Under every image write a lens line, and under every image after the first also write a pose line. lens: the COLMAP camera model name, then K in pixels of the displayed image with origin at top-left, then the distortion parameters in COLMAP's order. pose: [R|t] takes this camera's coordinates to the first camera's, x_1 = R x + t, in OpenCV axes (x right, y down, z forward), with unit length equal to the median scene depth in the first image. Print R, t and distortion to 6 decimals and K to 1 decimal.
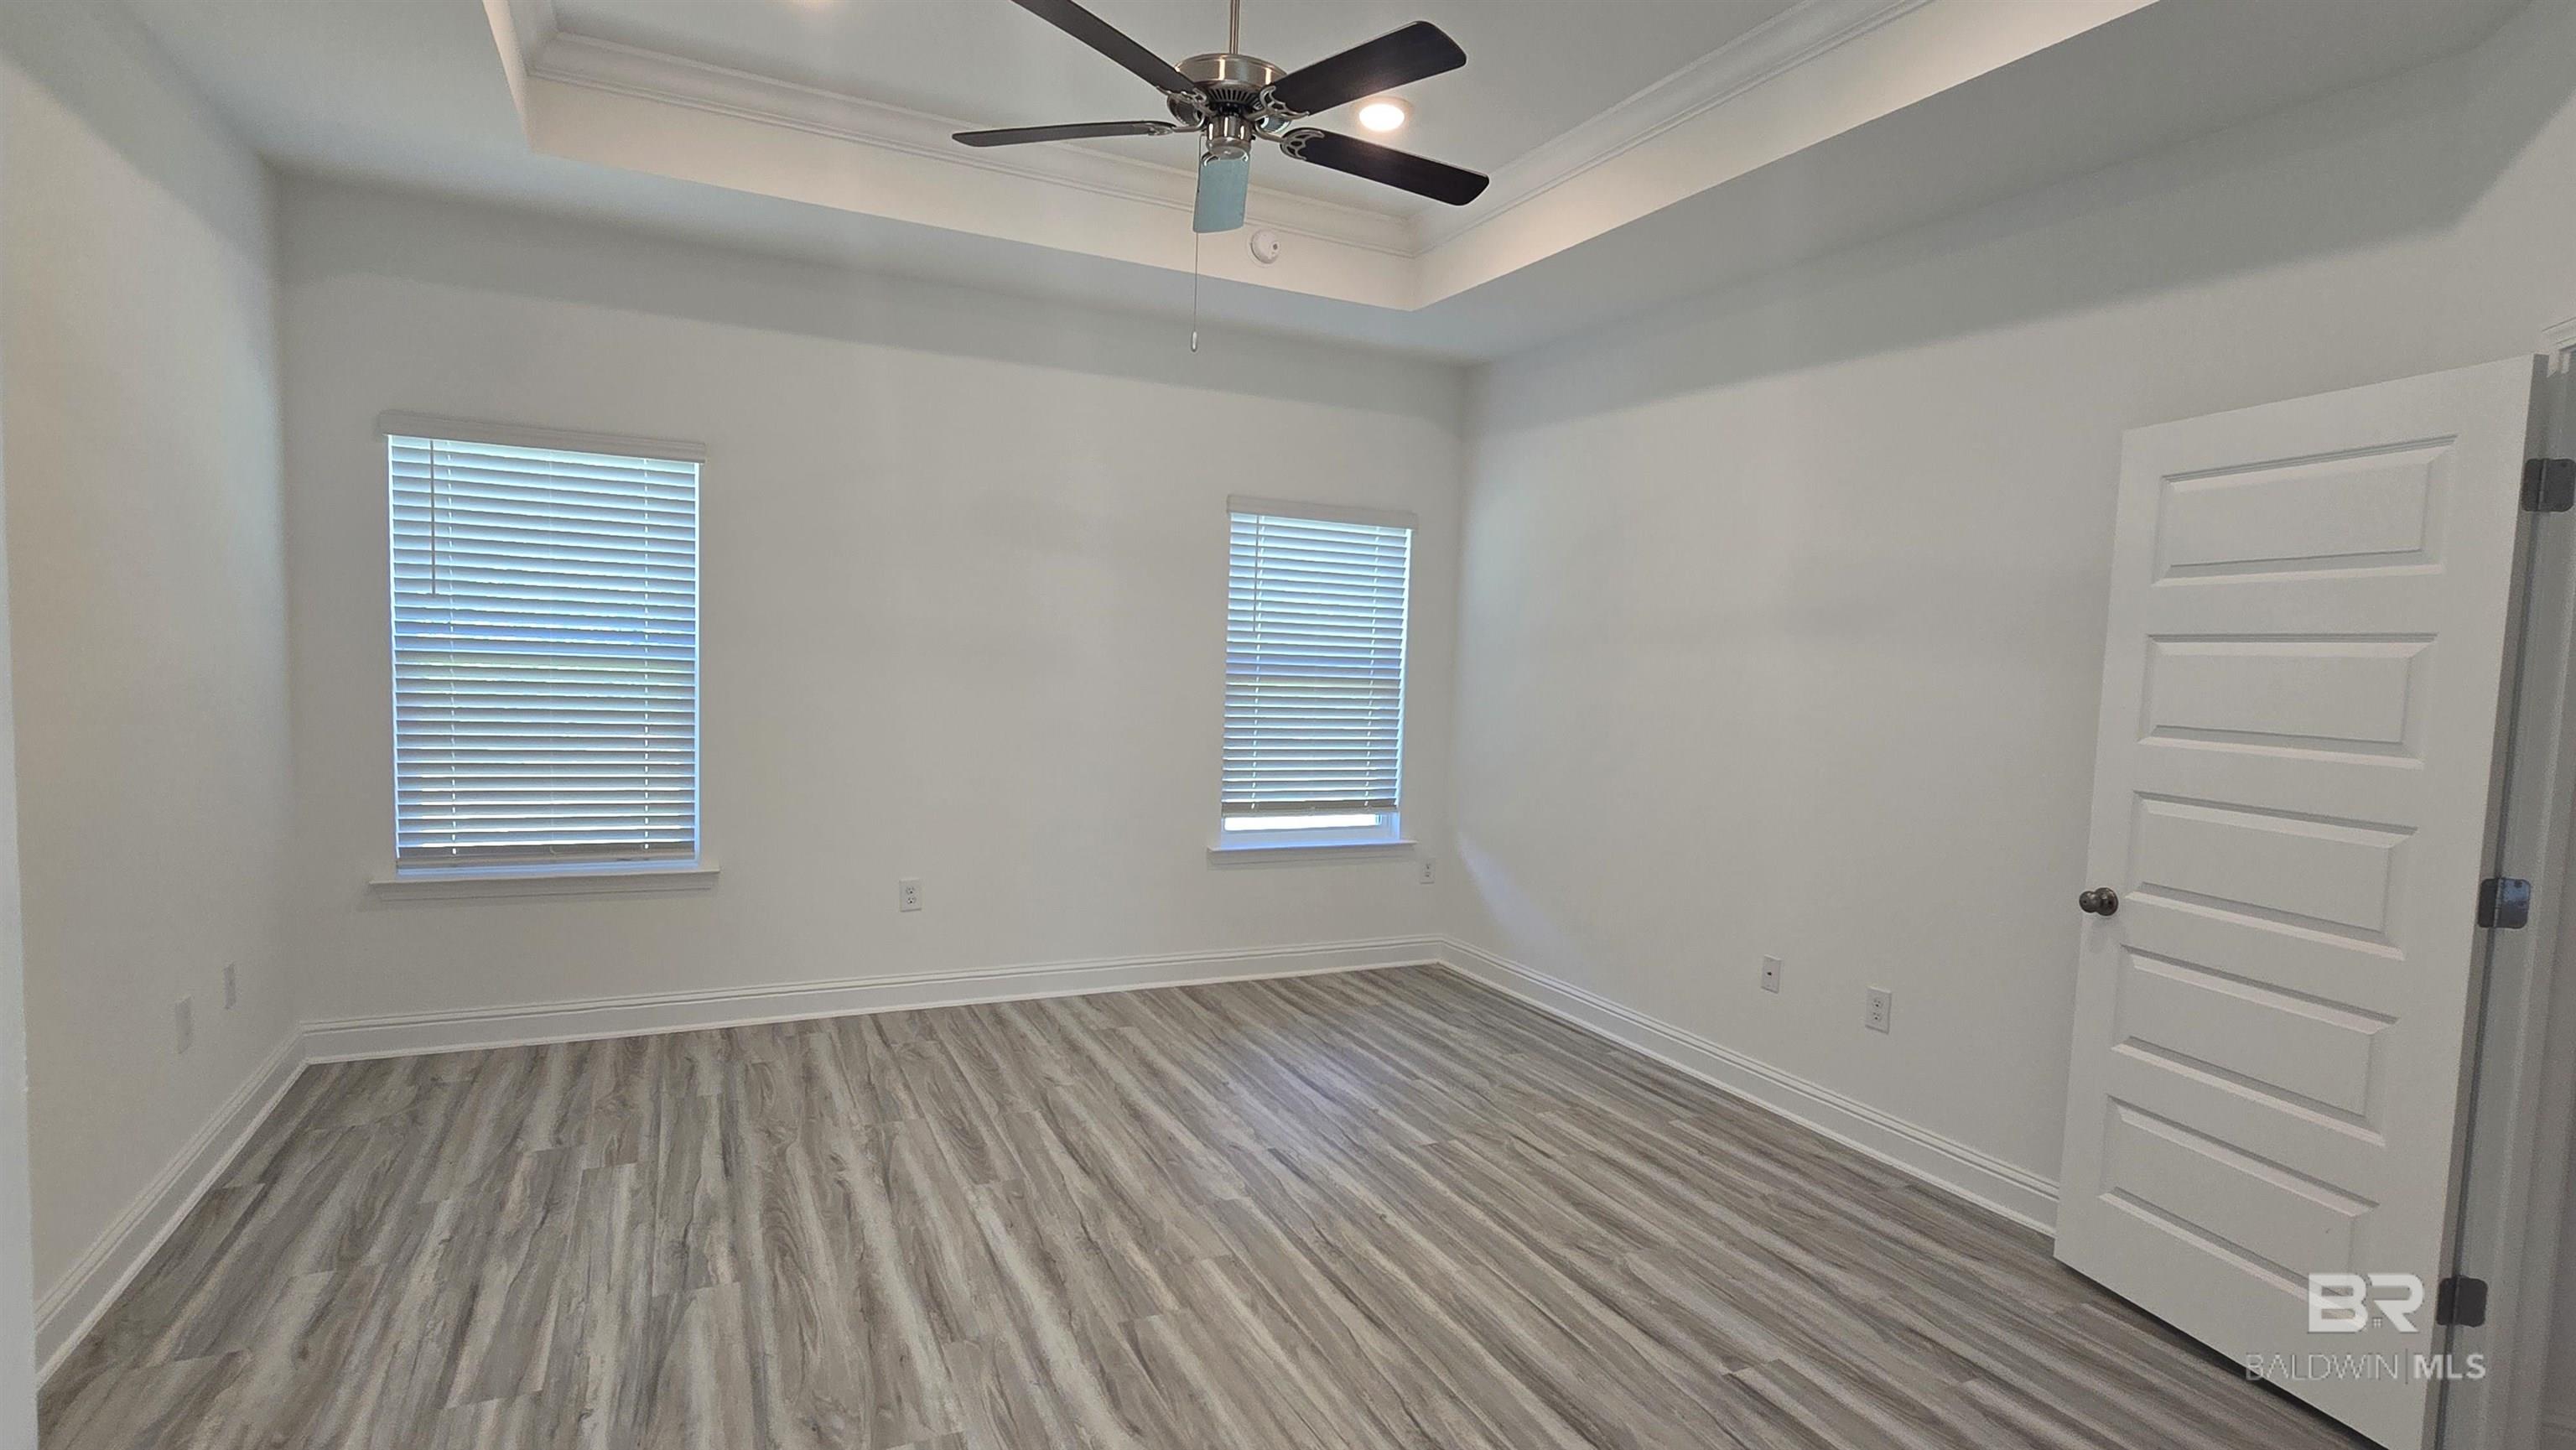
lens RADIAL K [[1245.6, 0, 1293.4], [0, 1245.6, 723.4], [0, 0, 1]] dist [-0.001482, -0.000772]
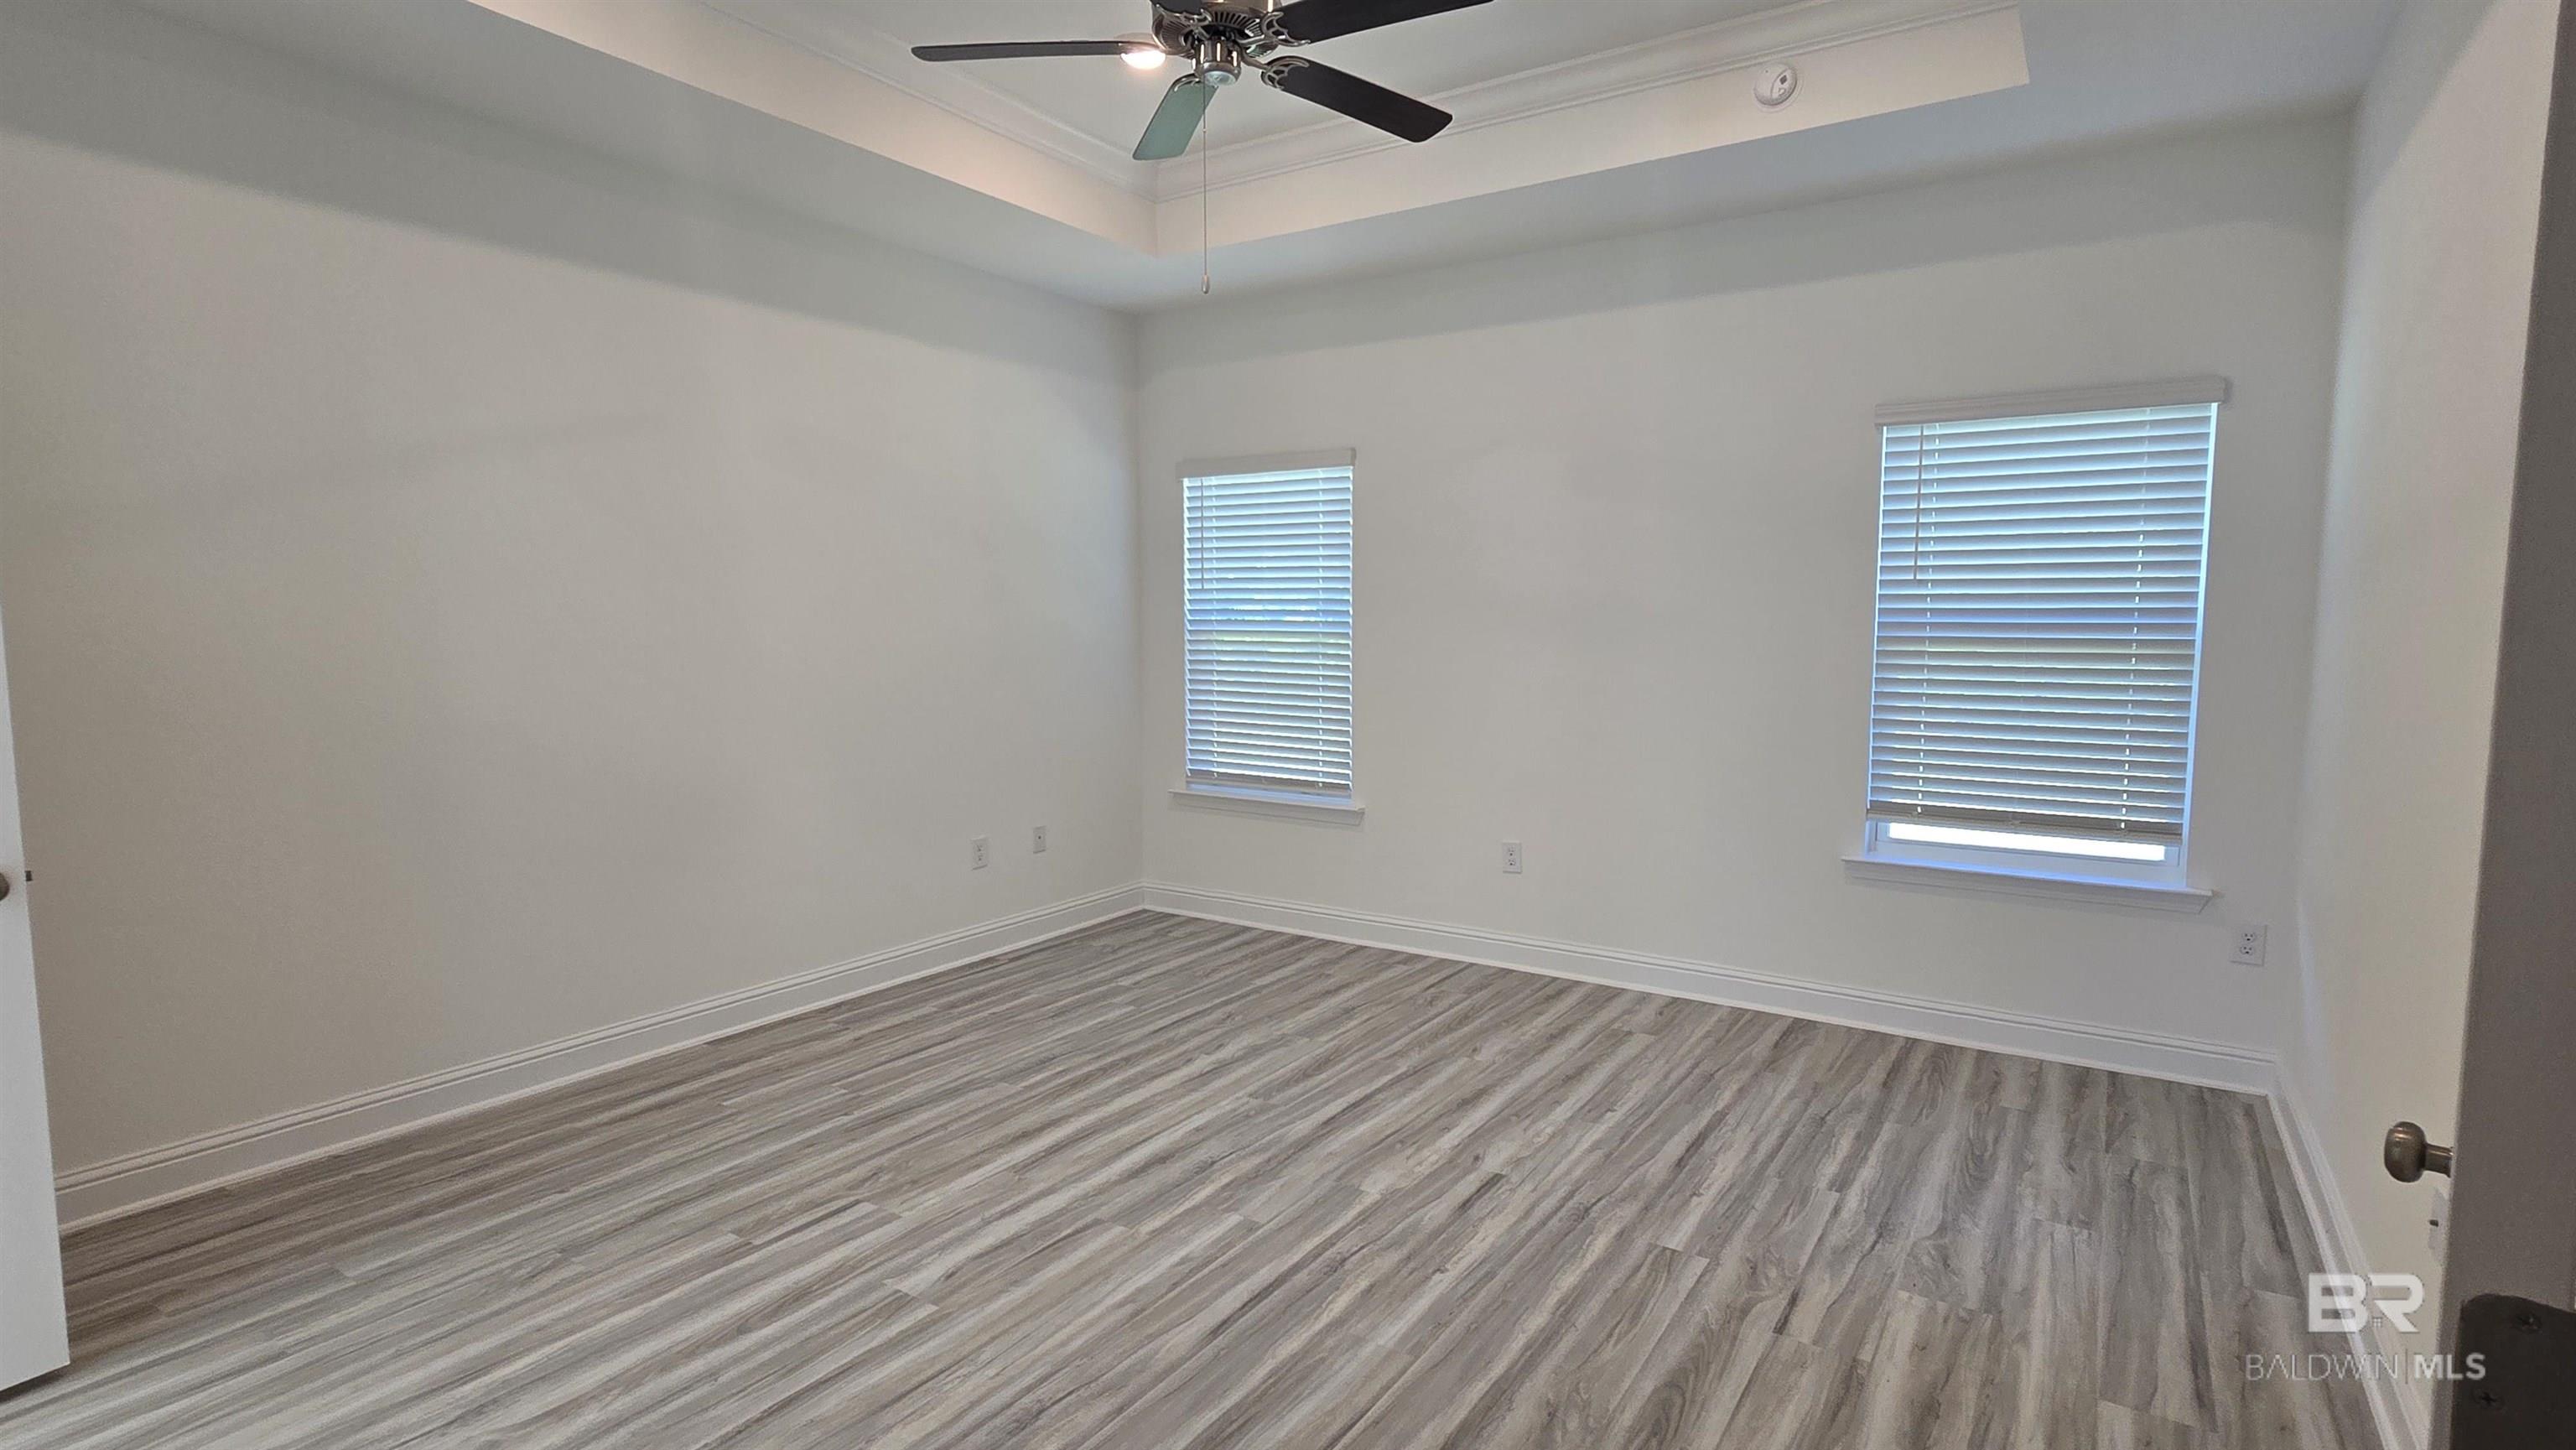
lens RADIAL K [[1245.6, 0, 1306.8], [0, 1245.6, 717.3], [0, 0, 1]] dist [-0.001482, -0.000772]
pose [[0.514118, 0.030831, -0.857165, 0.589658], [-0.034298, 0.999293, 0.015372, 0.015942], [0.857033, 0.021496, 0.514813, 0.400055]]
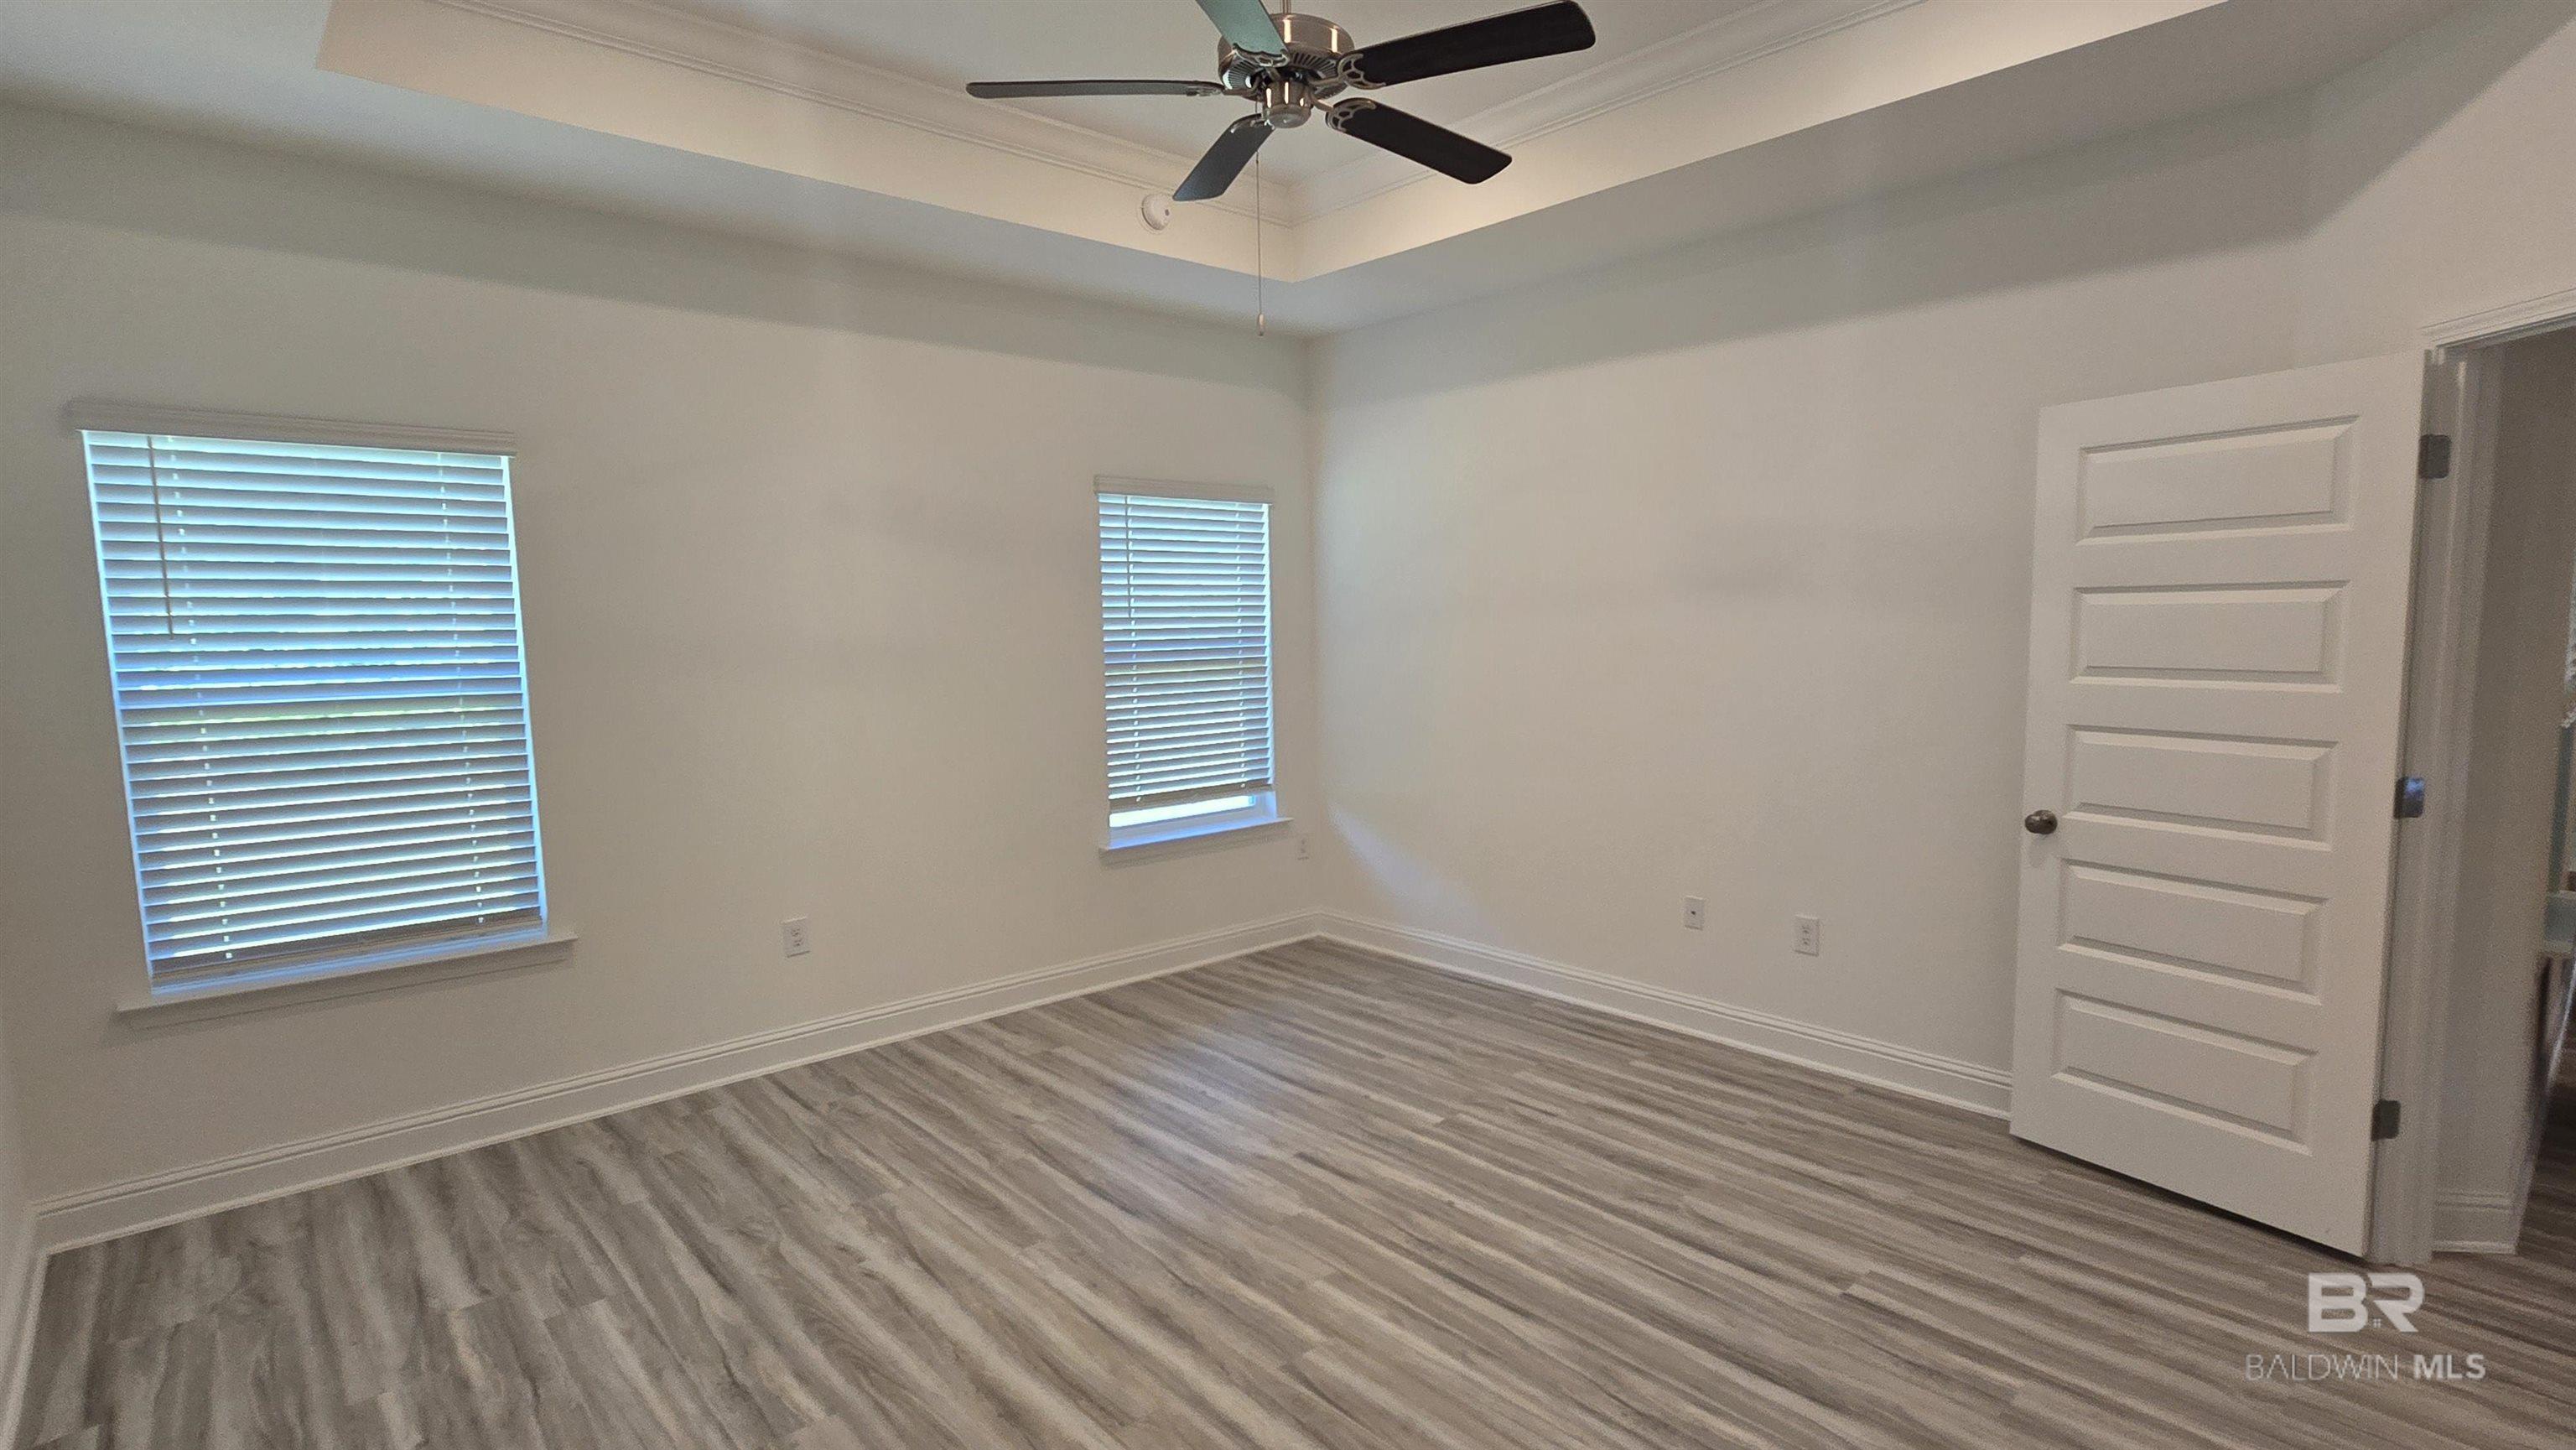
lens RADIAL K [[1245.6, 0, 1291.0], [0, 1245.6, 727.3], [0, 0, 1]] dist [-0.001482, -0.000772]
pose [[0.961382, -0.079066, 0.263616, -0.233566], [0.069737, 0.996569, 0.044573, -0.032716], [-0.266236, -0.024468, 0.963597, 0.062275]]
